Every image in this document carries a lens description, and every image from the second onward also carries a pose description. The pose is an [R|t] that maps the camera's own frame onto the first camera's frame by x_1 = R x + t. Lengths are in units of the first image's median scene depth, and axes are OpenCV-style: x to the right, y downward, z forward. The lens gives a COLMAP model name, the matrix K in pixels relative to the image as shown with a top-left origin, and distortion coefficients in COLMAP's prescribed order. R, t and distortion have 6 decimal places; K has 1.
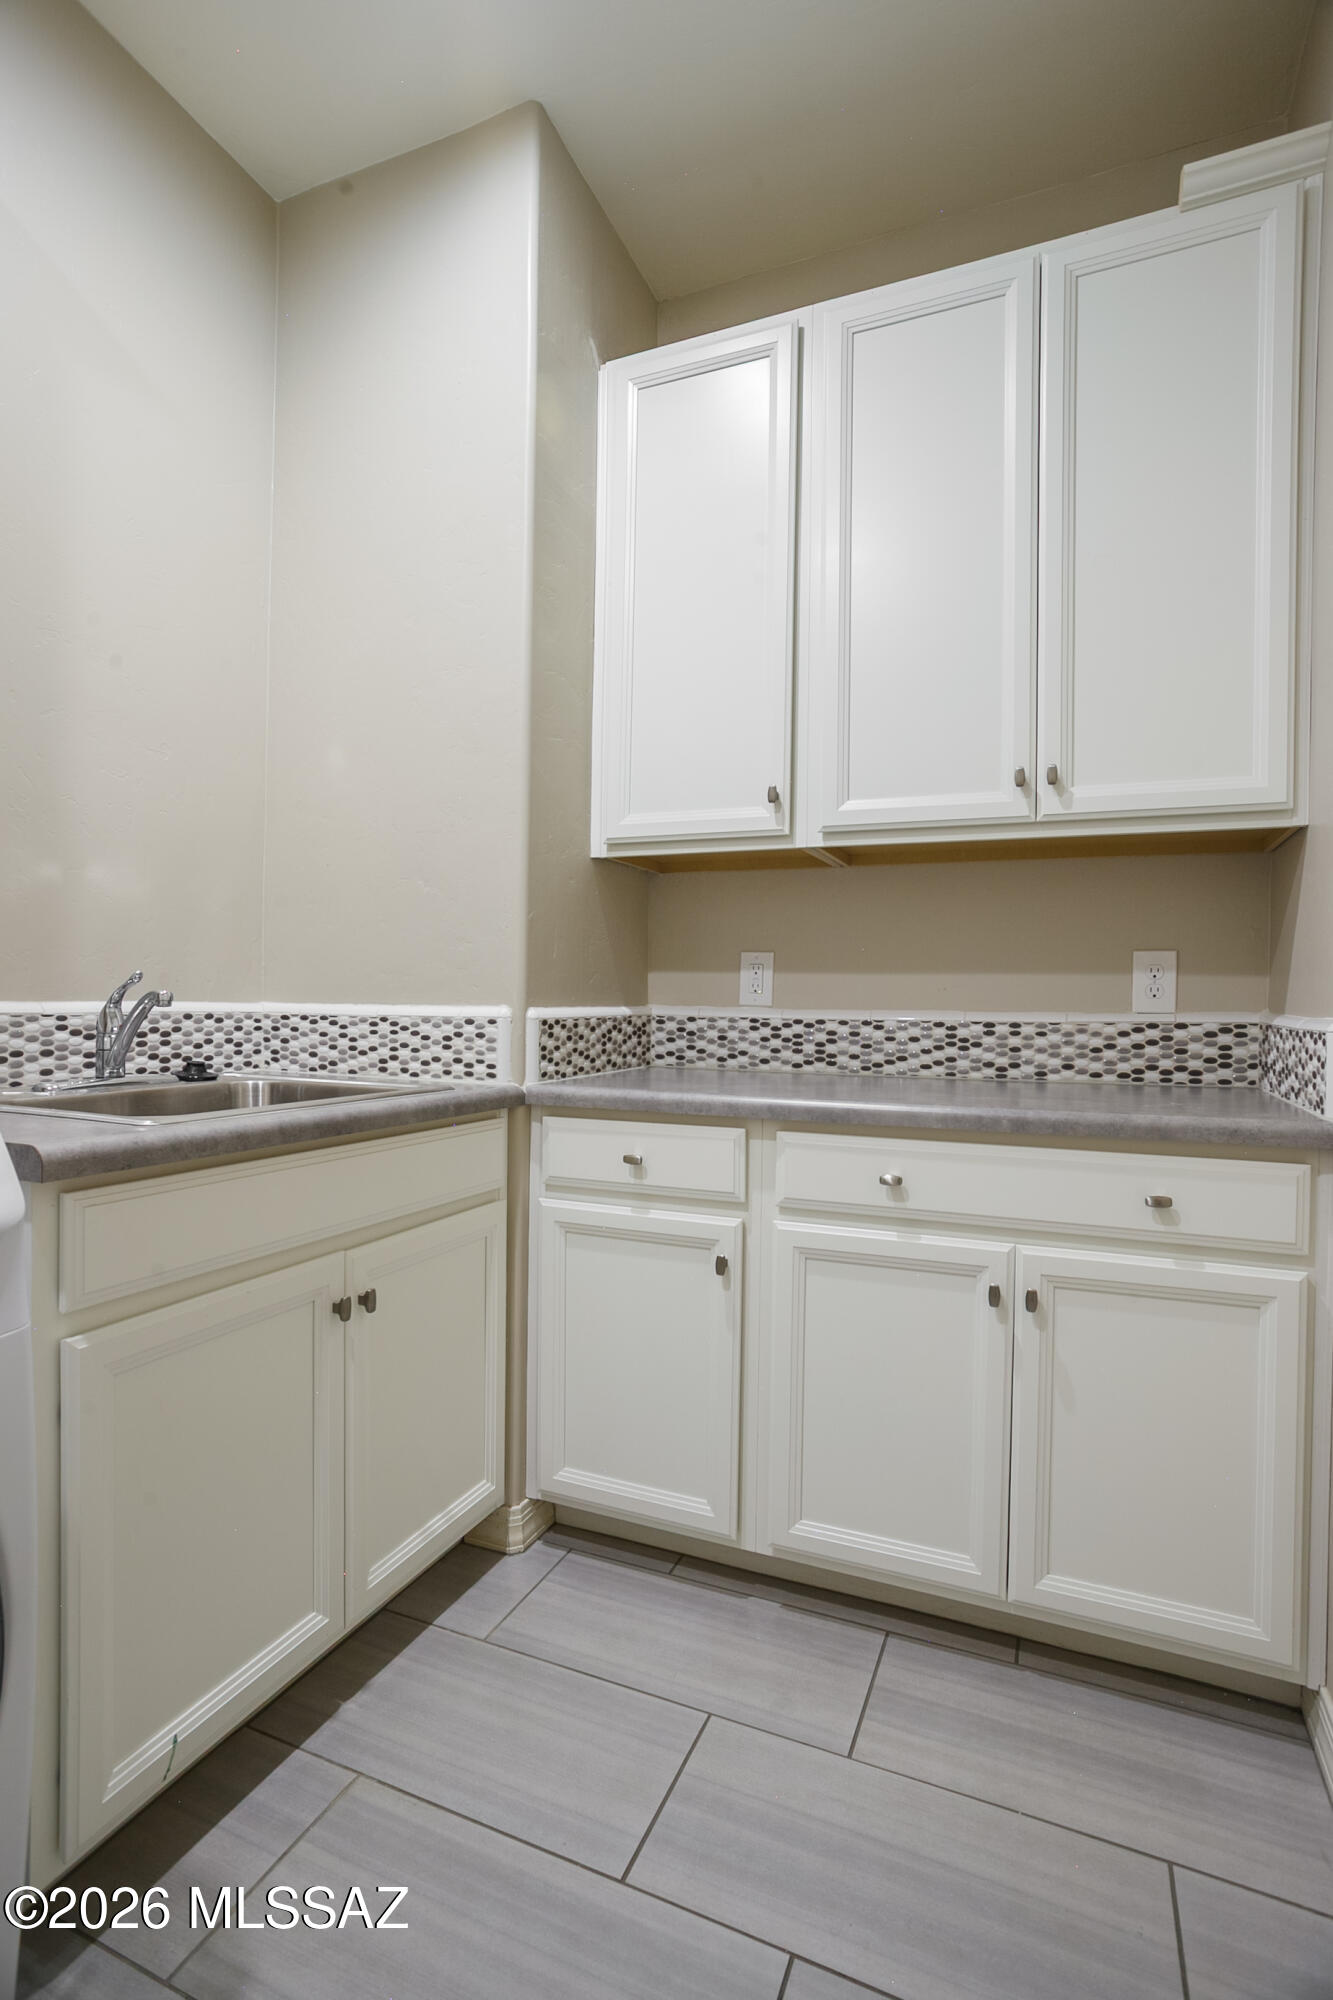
lens RADIAL K [[988.5, 0, 666.5], [0, 988.5, 1000.0], [0, 0, 1]] dist [-0.078228, 0.036659]
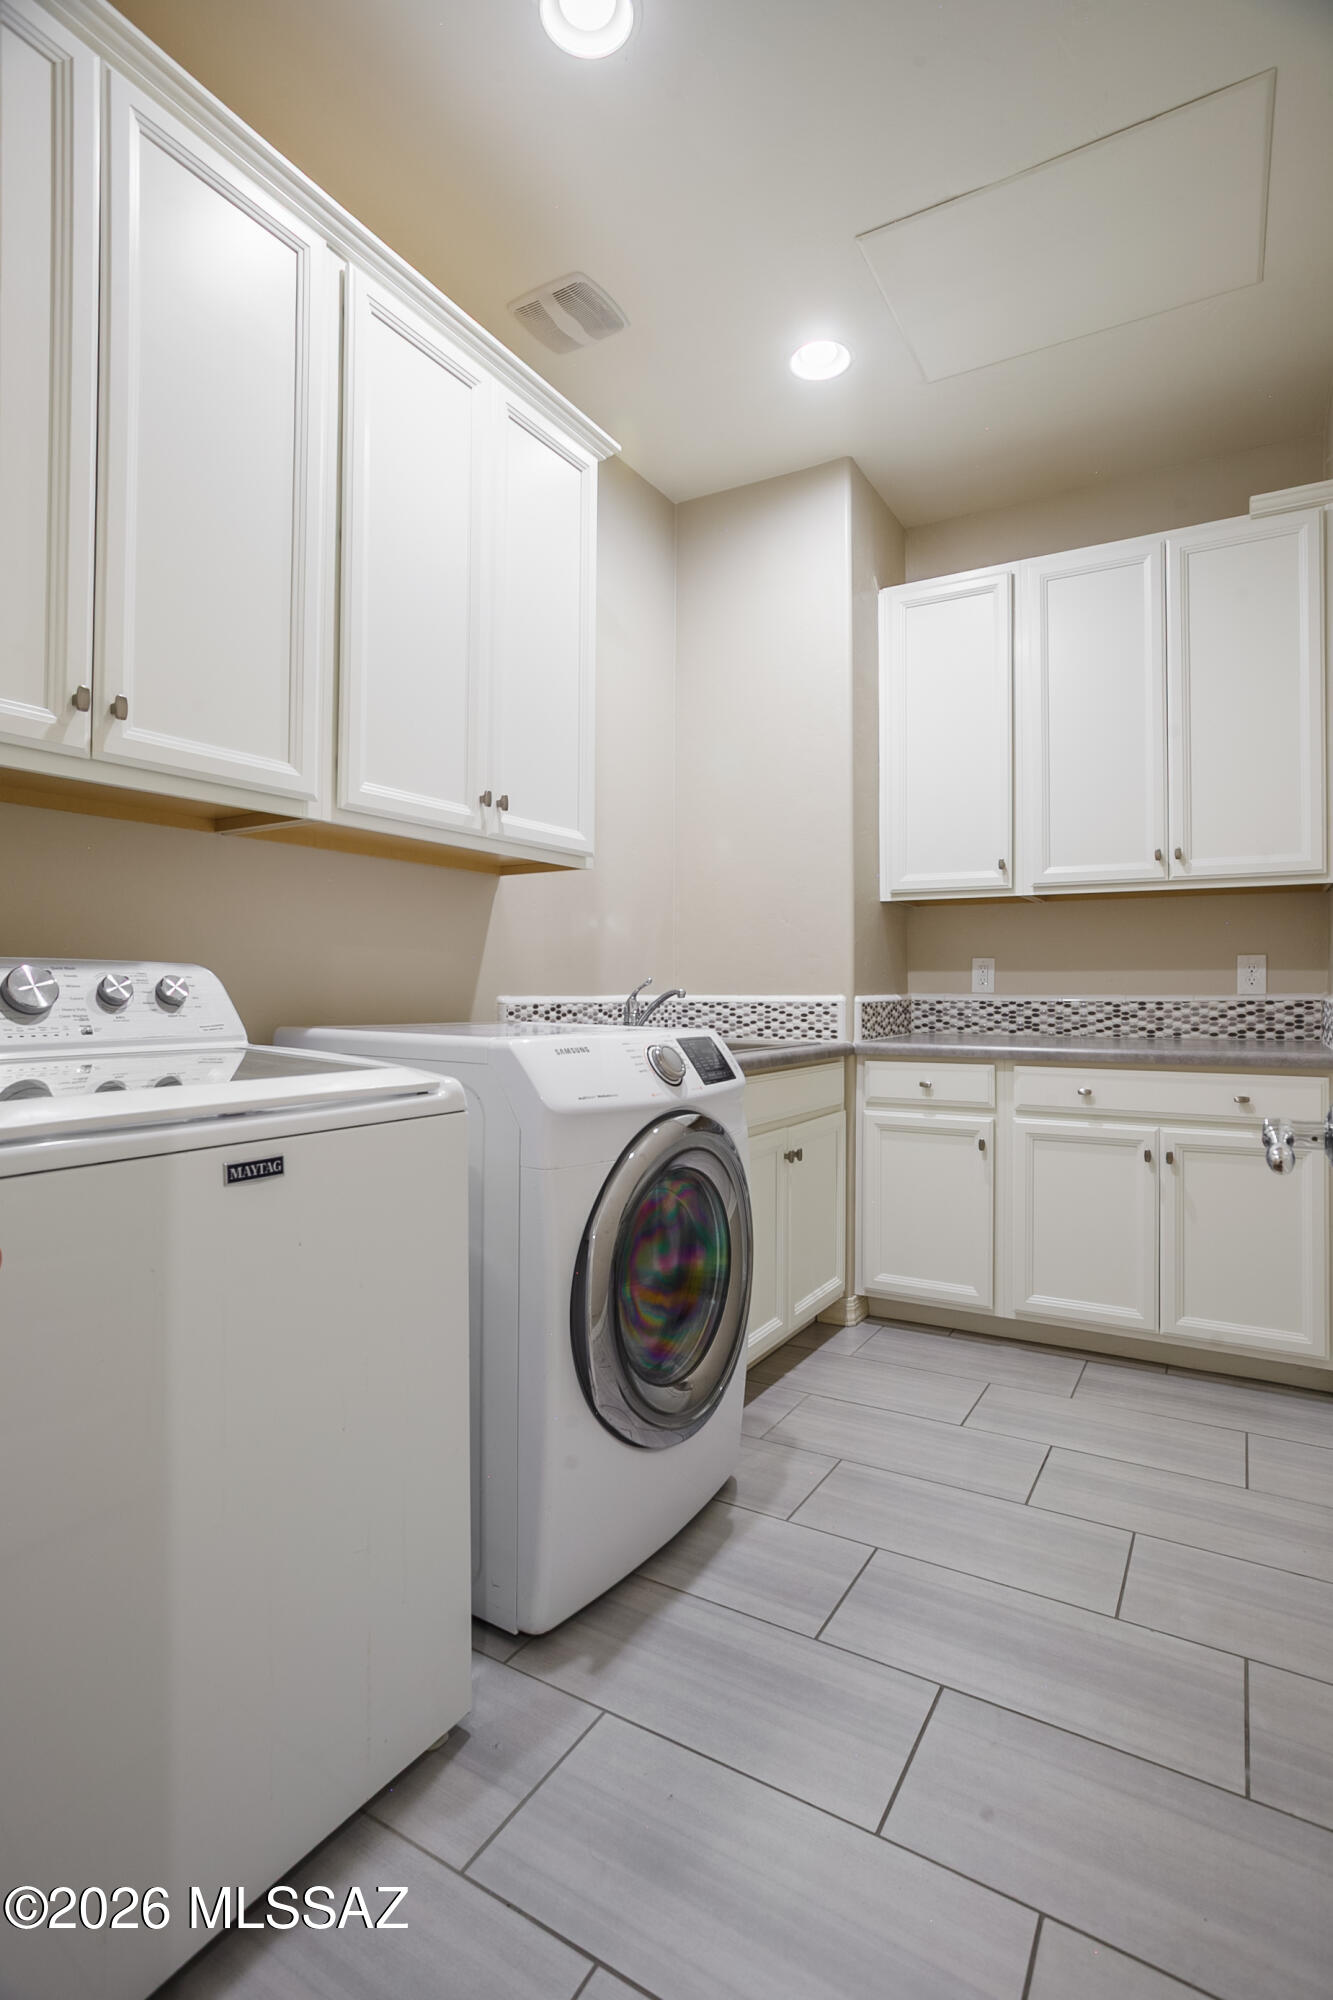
lens RADIAL K [[992.1, 0, 665.1], [0, 992.1, 970.0], [0, 0, 1]] dist [-0.072989, 0.037230]
pose [[0.990132, -0.015339, -0.139296, -0.217173], [0.012946, 0.999753, -0.018069, -0.010005], [0.139538, 0.016087, 0.990086, -0.683949]]
